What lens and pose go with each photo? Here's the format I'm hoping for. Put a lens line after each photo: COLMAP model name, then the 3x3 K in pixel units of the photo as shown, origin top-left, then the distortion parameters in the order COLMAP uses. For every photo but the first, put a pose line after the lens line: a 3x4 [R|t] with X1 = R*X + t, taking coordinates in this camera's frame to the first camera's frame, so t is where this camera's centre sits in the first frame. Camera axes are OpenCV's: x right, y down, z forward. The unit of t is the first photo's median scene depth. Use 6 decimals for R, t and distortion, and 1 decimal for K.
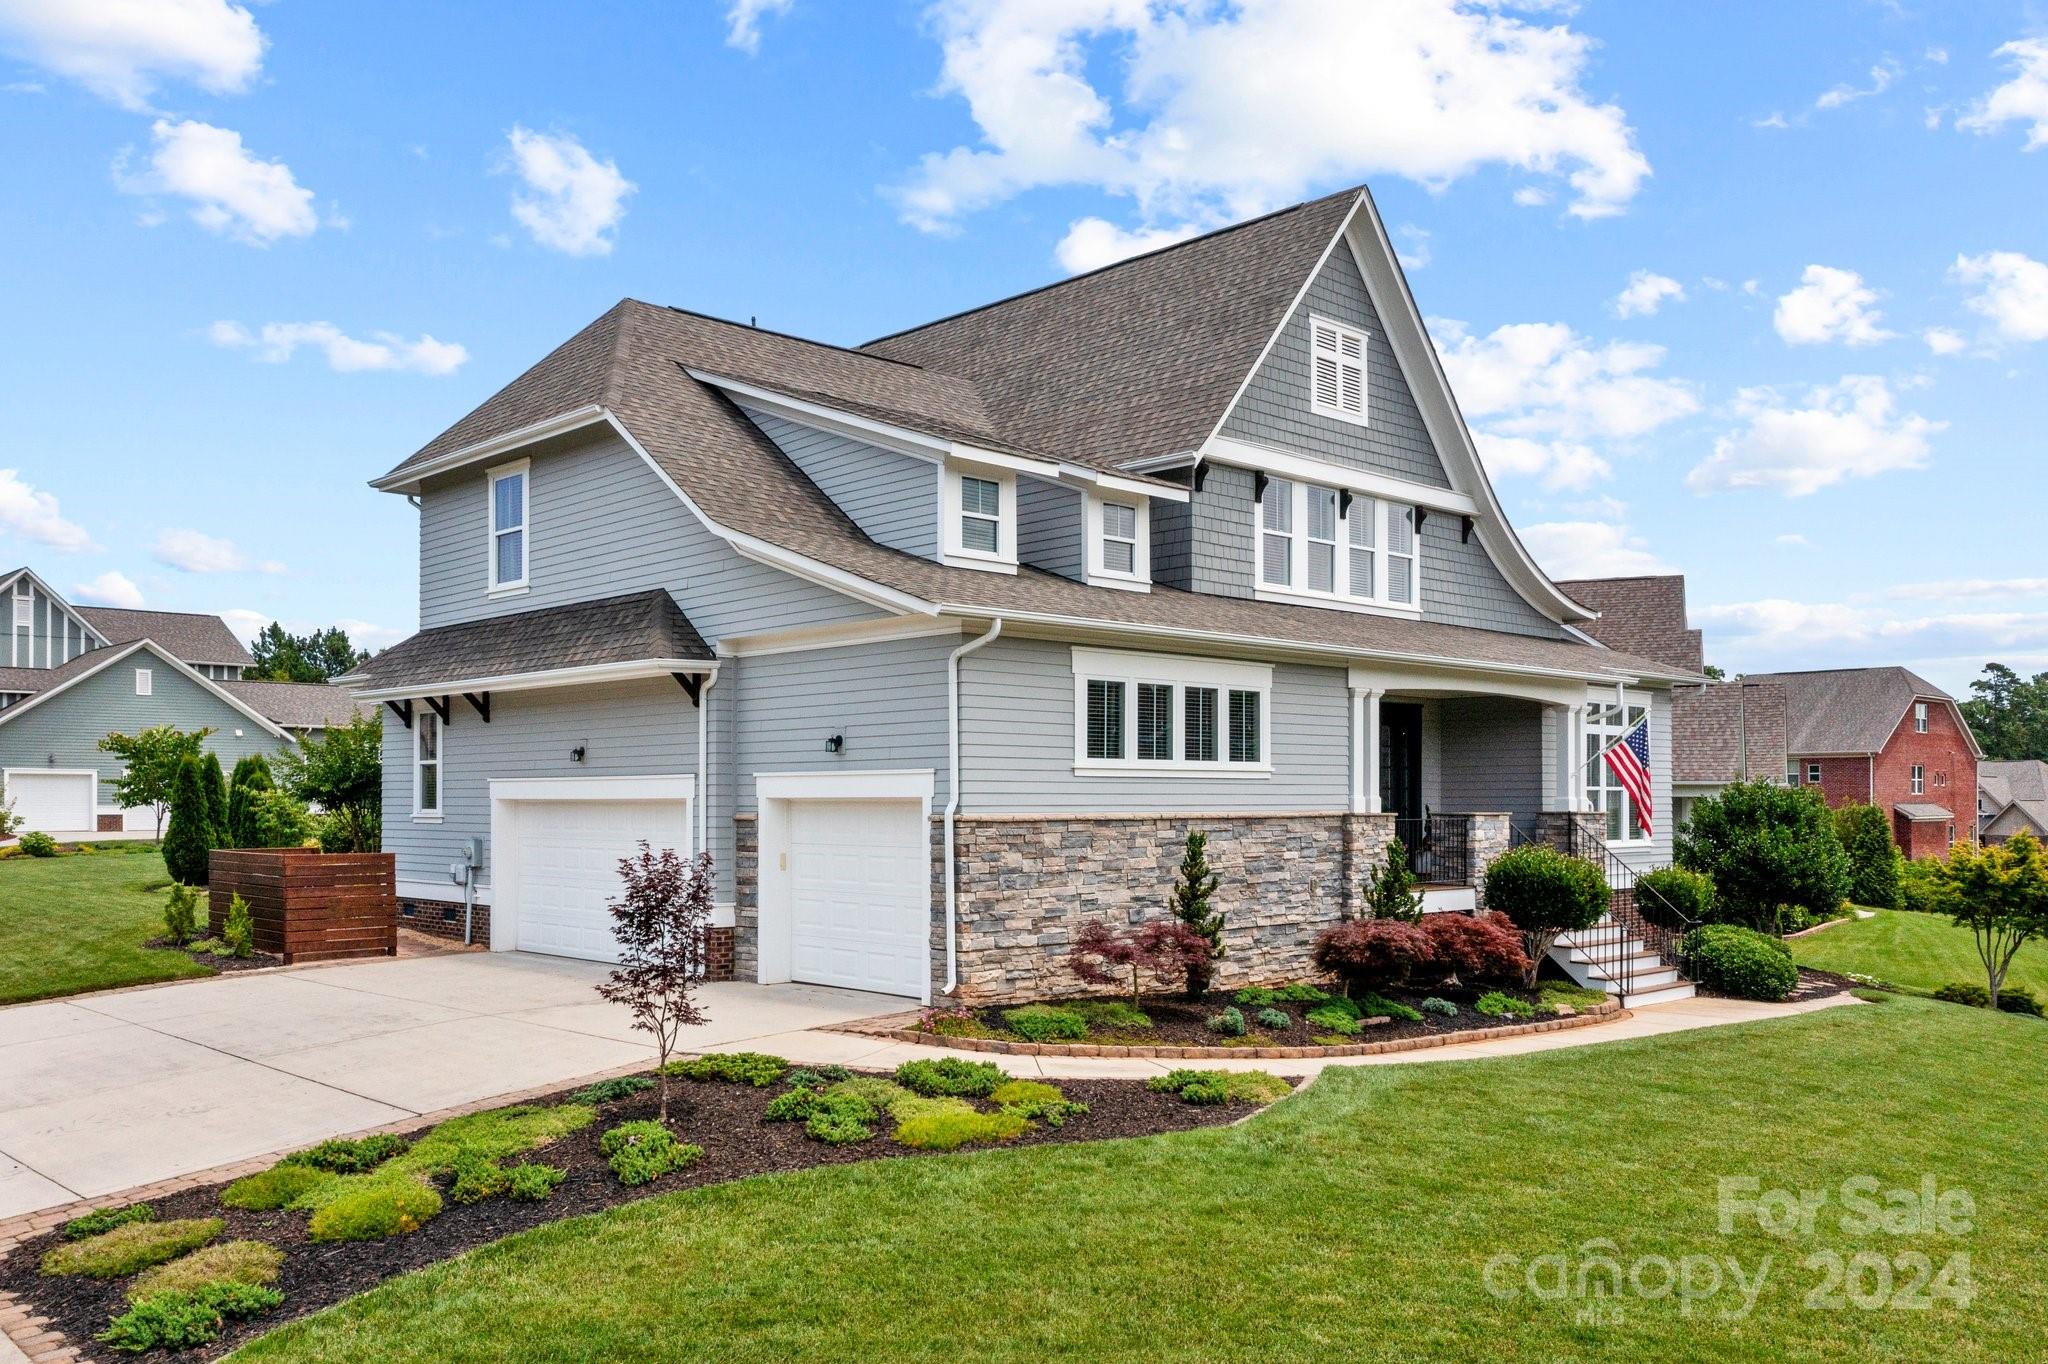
lens RADIAL K [[1659.5, 0, 1025.7], [0, 1659.5, 761.7], [0, 0, 1]] dist [0.007312, 0.001147]
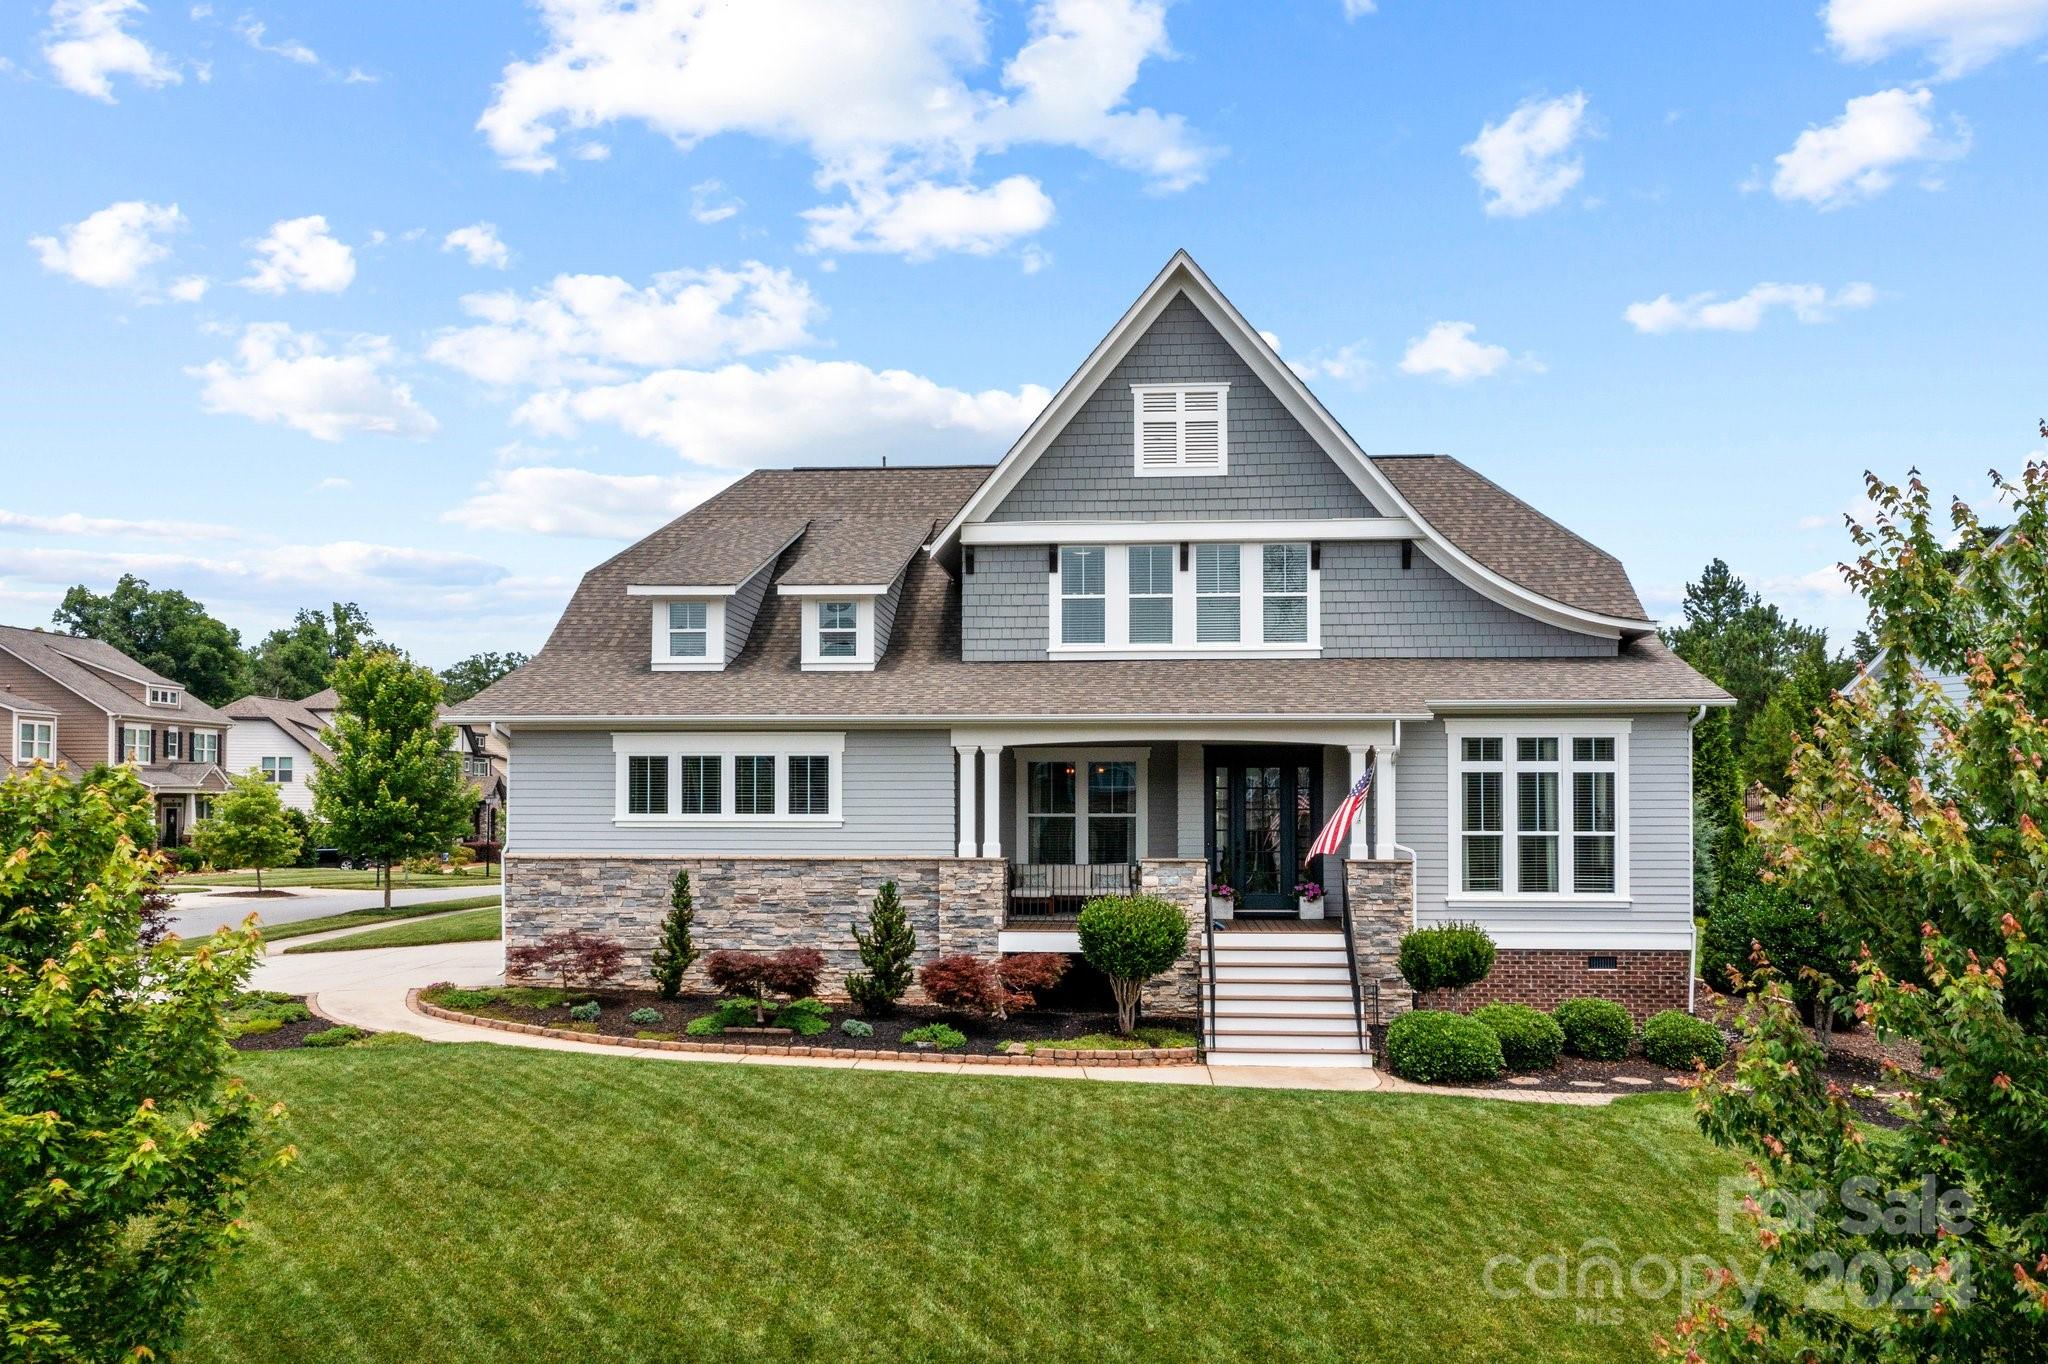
lens RADIAL K [[1659.5, 0, 1025.7], [0, 1659.5, 761.7], [0, 0, 1]] dist [0.007312, 0.001147]
pose [[0.663106, -0.018839, -0.748288, 1.129212], [0.014541, 0.999819, -0.012286, -0.020693], [0.748384, -0.002734, 0.663260, 0.301934]]
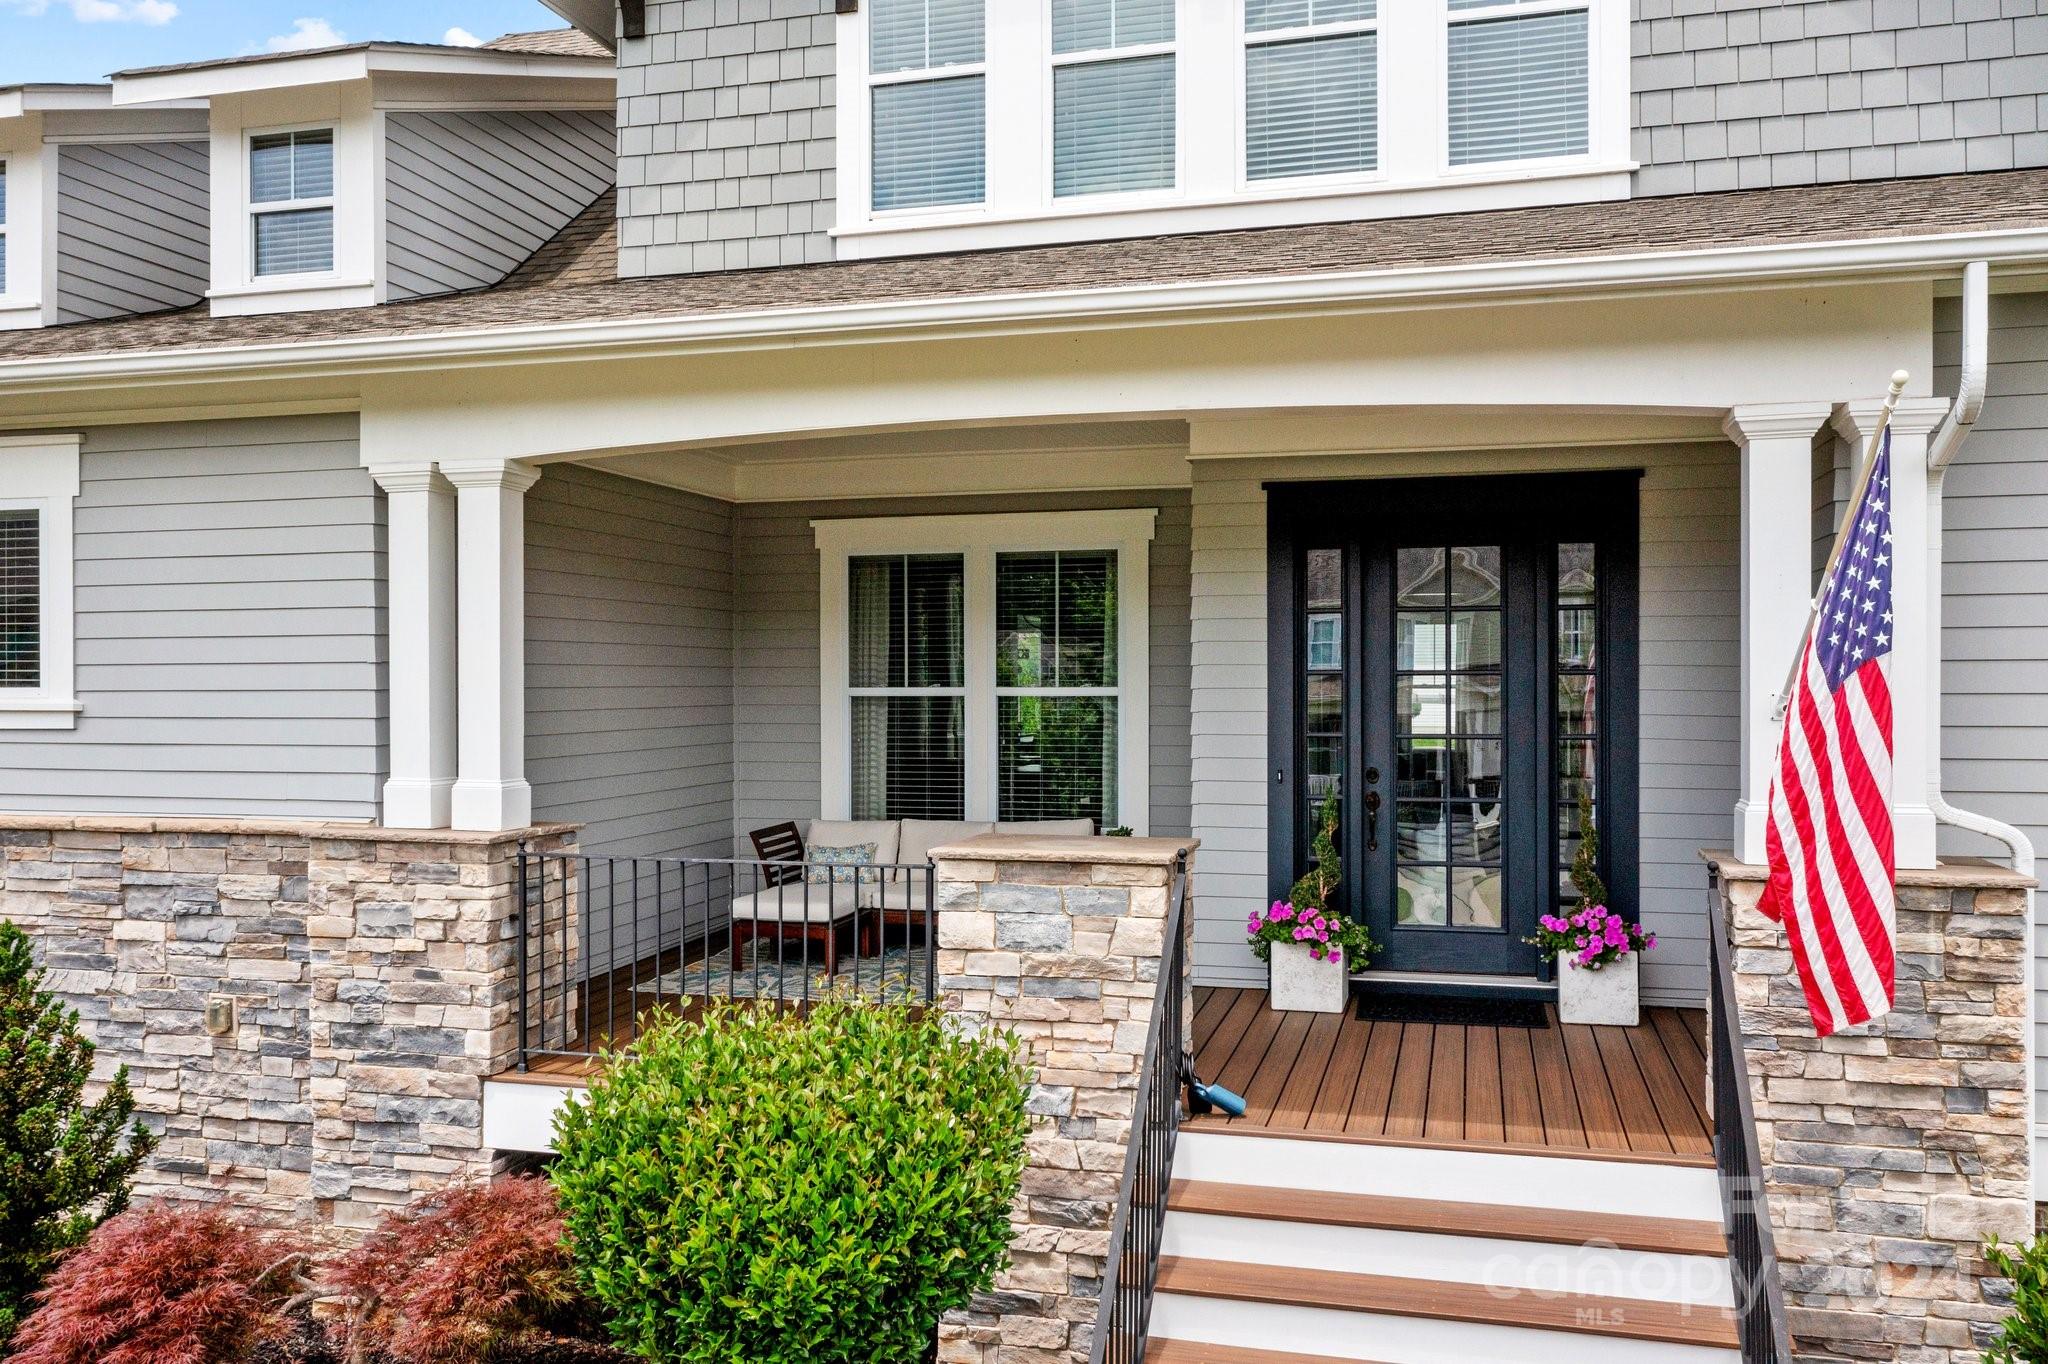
lens RADIAL K [[1641.8, 0, 1024.0], [0, 1641.8, 682.0], [0, 0, 1]] dist [0.006312, 0.001275]
pose [[0.506704, -0.002467, -0.862116, 0.591124], [0.019189, 0.999780, 0.008417, 0.000126], [0.861906, -0.020808, 0.506640, 0.991818]]
